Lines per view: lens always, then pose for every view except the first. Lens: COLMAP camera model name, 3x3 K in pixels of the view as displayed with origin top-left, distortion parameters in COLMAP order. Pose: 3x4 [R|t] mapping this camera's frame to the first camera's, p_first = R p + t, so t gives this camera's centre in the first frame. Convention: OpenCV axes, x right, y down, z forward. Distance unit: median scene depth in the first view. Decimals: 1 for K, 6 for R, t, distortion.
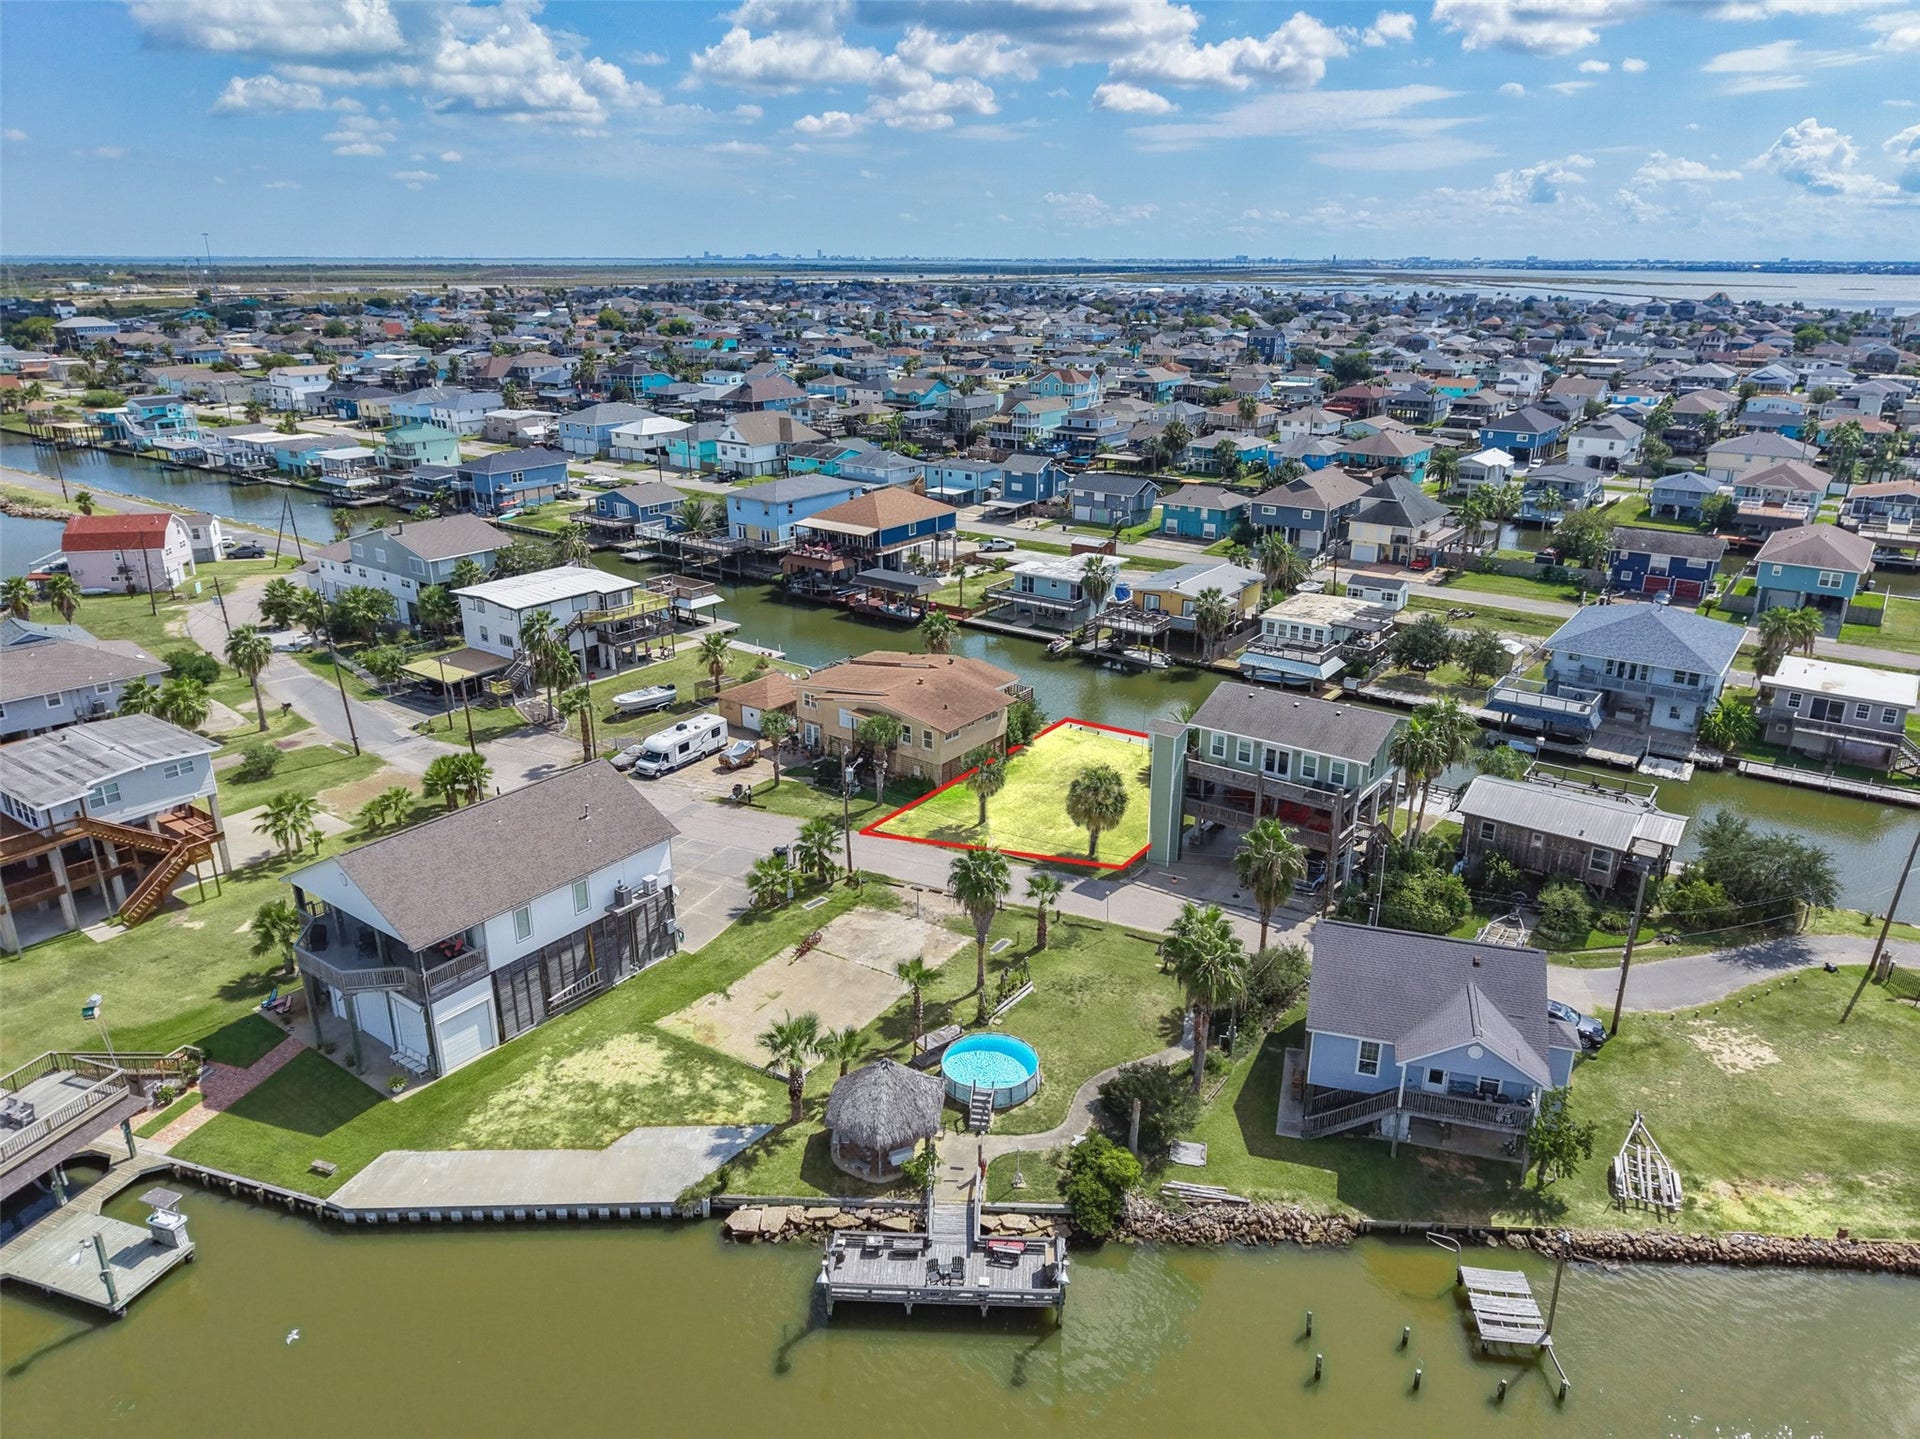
lens RADIAL K [[1282.5, 0, 963.9], [0, 1282.5, 718.9], [0, 0, 1]] dist [0.022063, -0.020405]
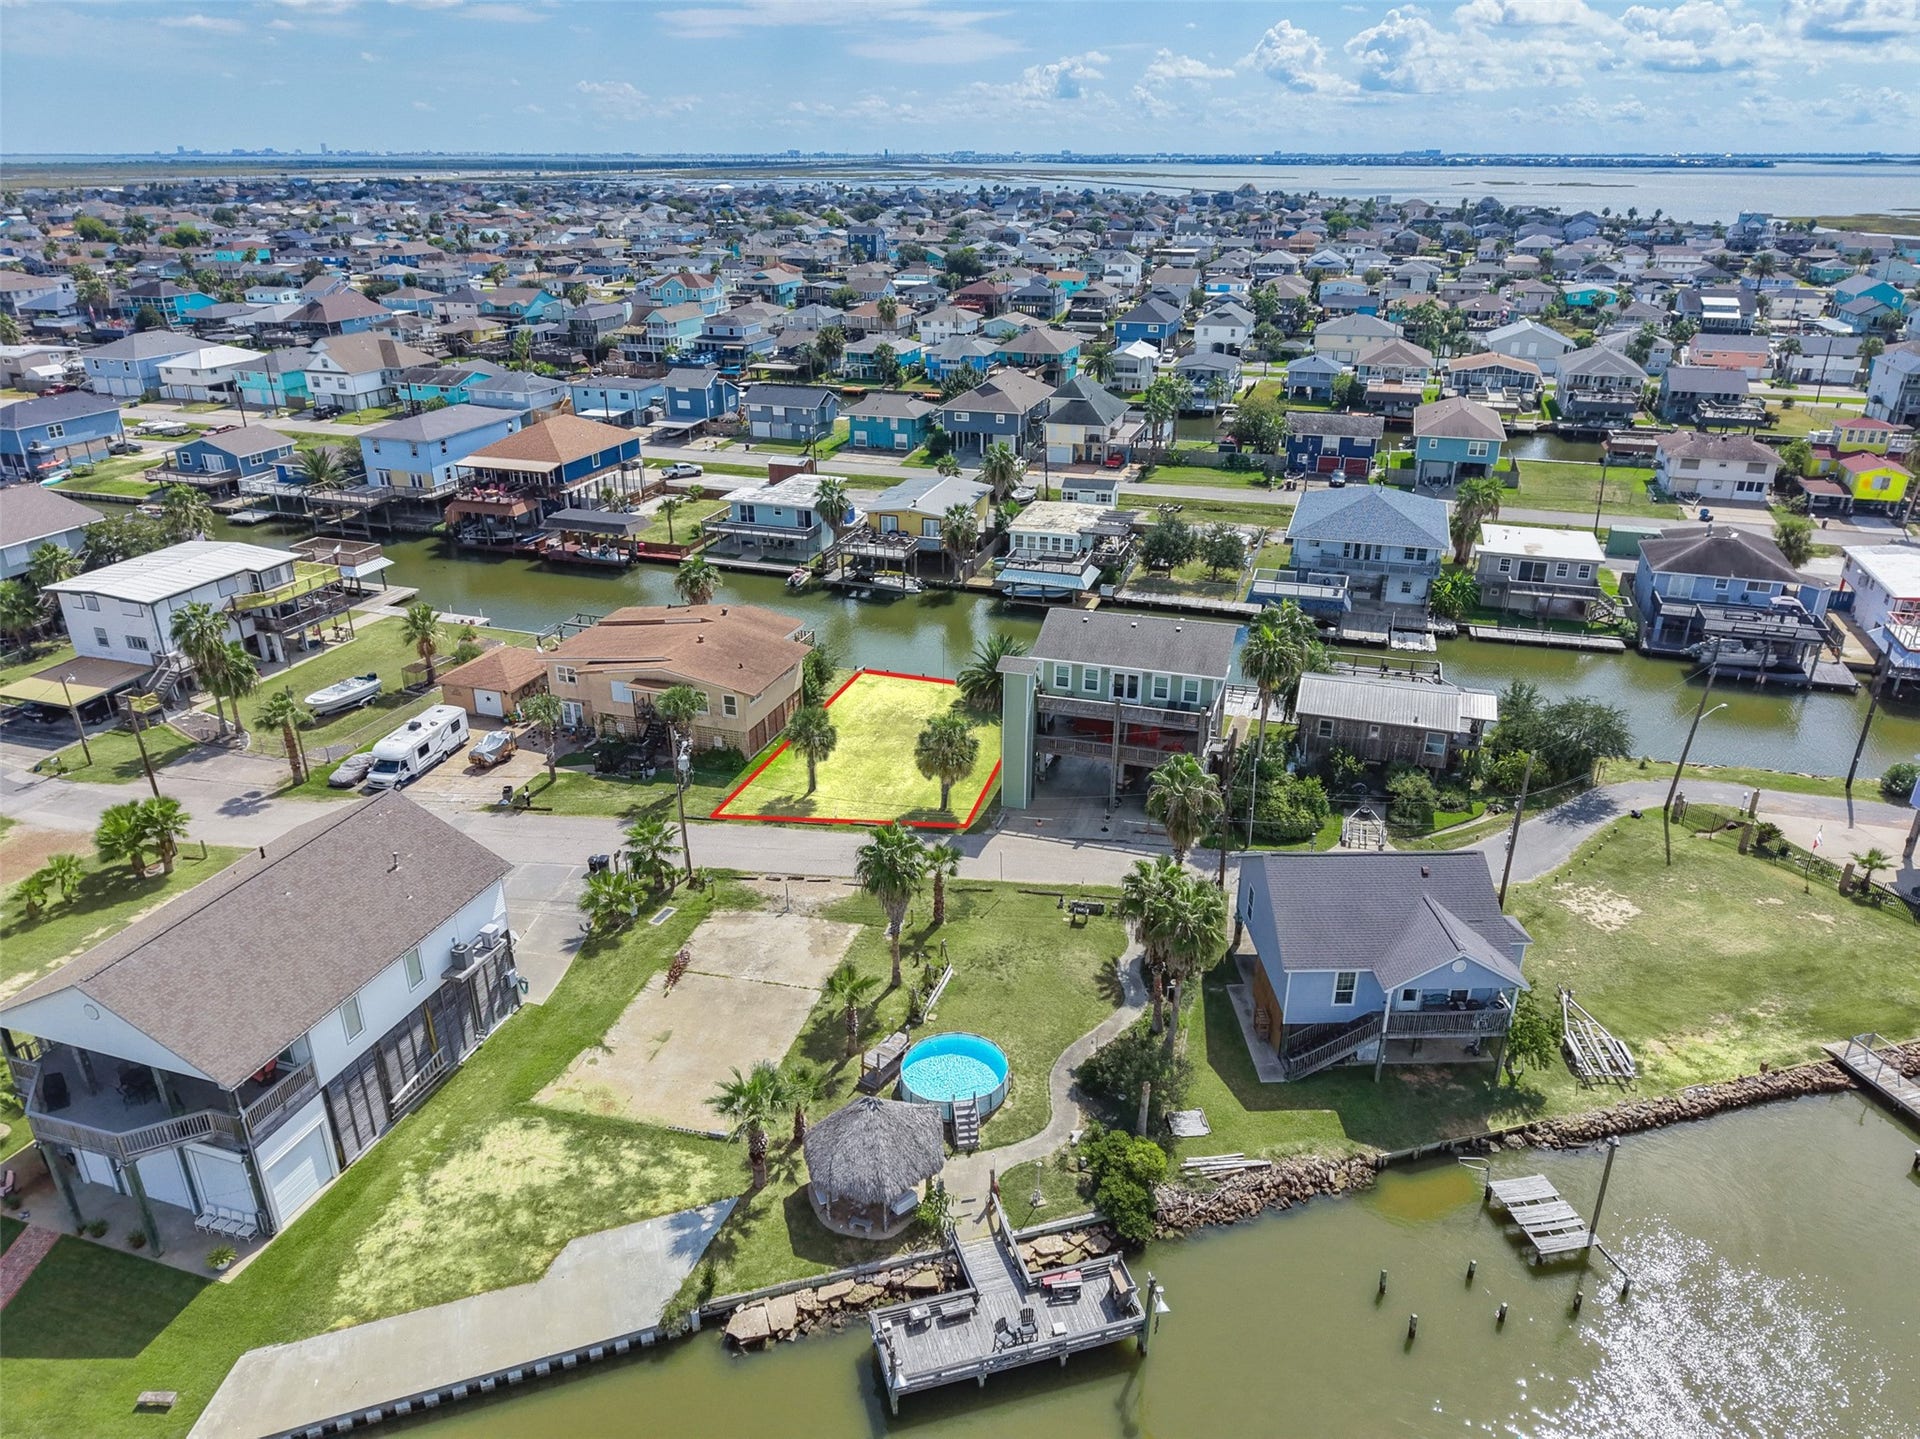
lens RADIAL K [[1282.5, 0, 963.9], [0, 1282.5, 718.9], [0, 0, 1]] dist [0.022063, -0.020405]
pose [[0.948825, -0.130501, 0.287579, -0.107287], [0.109932, 0.990158, 0.086620, -0.027525], [-0.296052, -0.050573, 0.953832, 0.083718]]
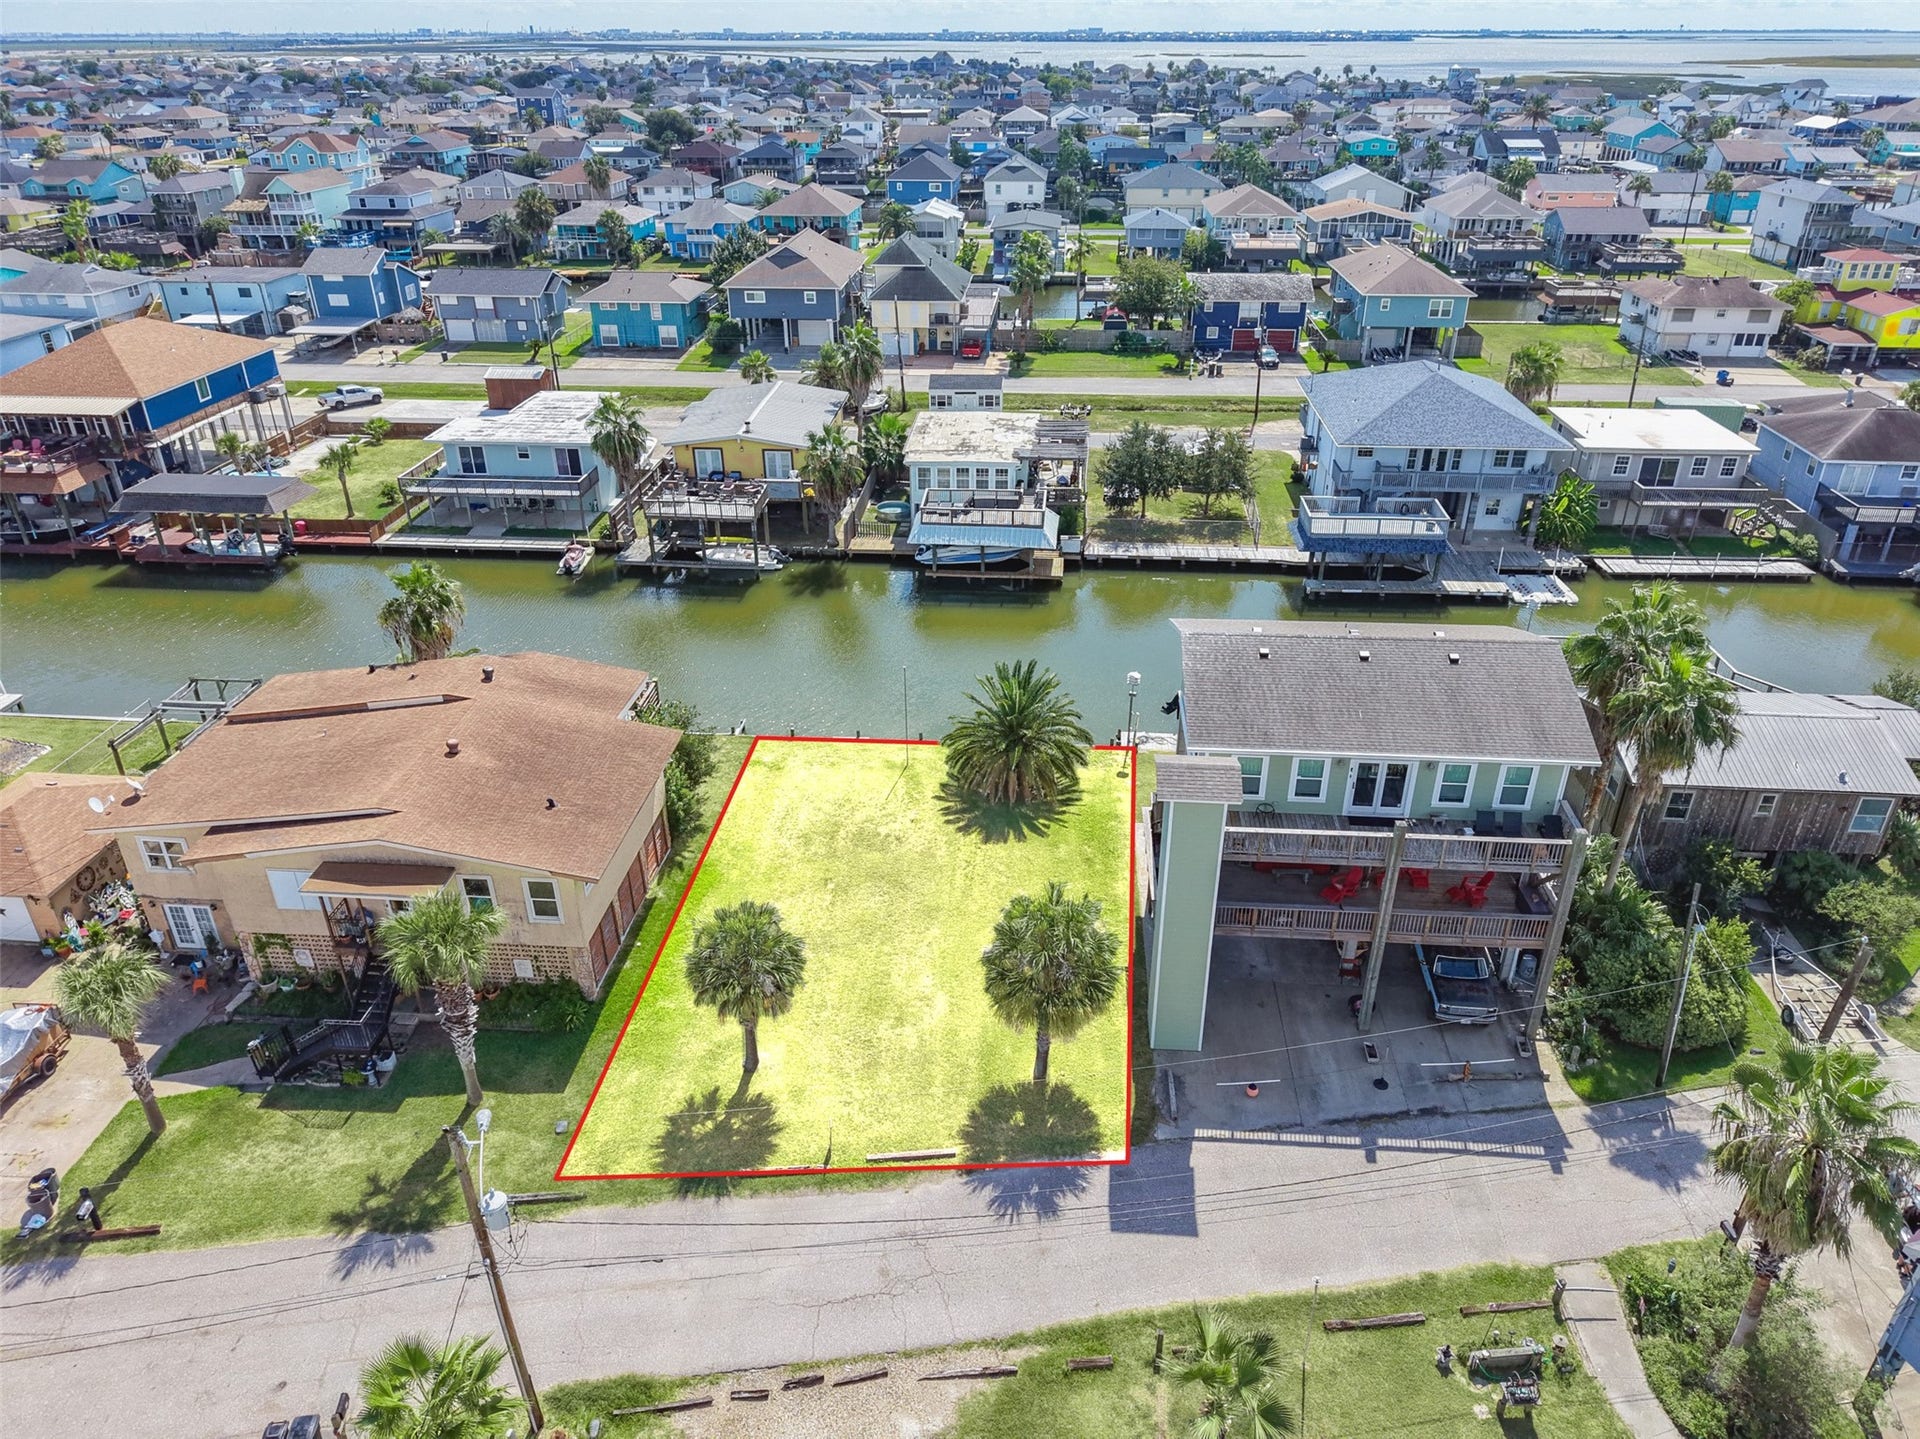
lens RADIAL K [[1282.5, 0, 963.9], [0, 1282.5, 718.9], [0, 0, 1]] dist [0.022063, -0.020405]
pose [[0.850144, -0.252428, 0.462099, -0.074355], [0.182390, 0.964439, 0.191286, -0.078941], [-0.493953, -0.078338, 0.865952, 0.468163]]
